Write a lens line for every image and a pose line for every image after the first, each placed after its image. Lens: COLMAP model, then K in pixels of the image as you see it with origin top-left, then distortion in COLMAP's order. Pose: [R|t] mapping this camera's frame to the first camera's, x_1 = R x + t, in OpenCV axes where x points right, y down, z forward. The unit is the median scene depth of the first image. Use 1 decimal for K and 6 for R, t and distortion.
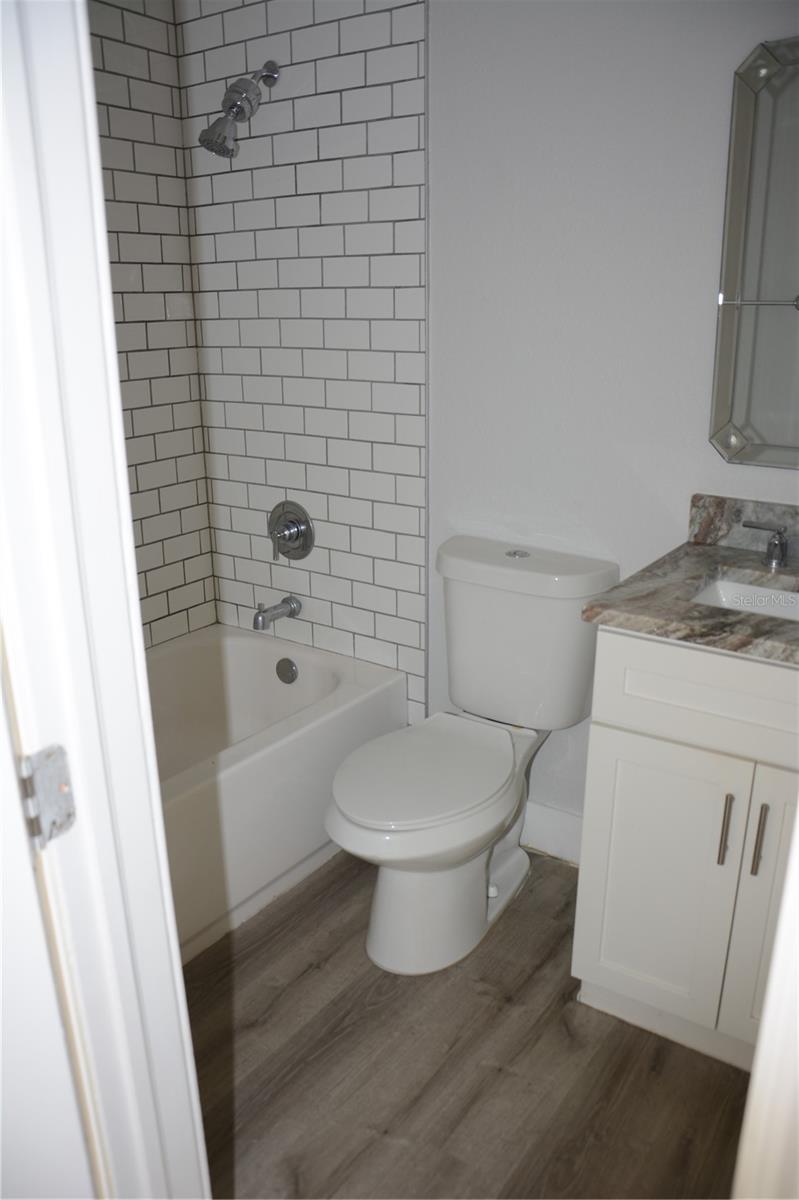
lens RADIAL K [[957.8, 0, 399.5], [0, 957.8, 600.0], [0, 0, 1]] dist [-0.117596, 0.158555]
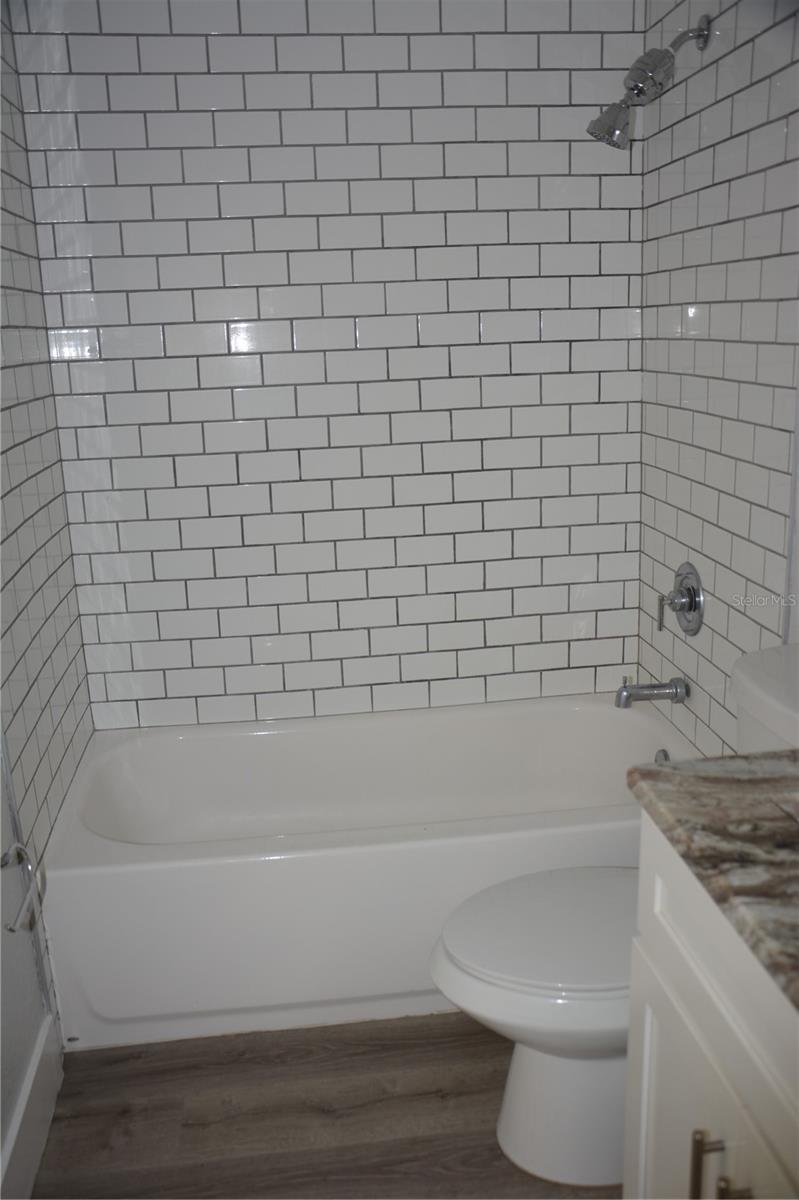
lens RADIAL K [[1037.0, 0, 400.0], [0, 1037.0, 621.5], [0, 0, 1]] dist [-0.006667, -0.002248]
pose [[0.677903, 0.186702, -0.711049, 0.409590], [-0.192293, 0.978572, 0.073617, -0.082672], [0.709557, 0.086824, 0.699278, 0.237553]]
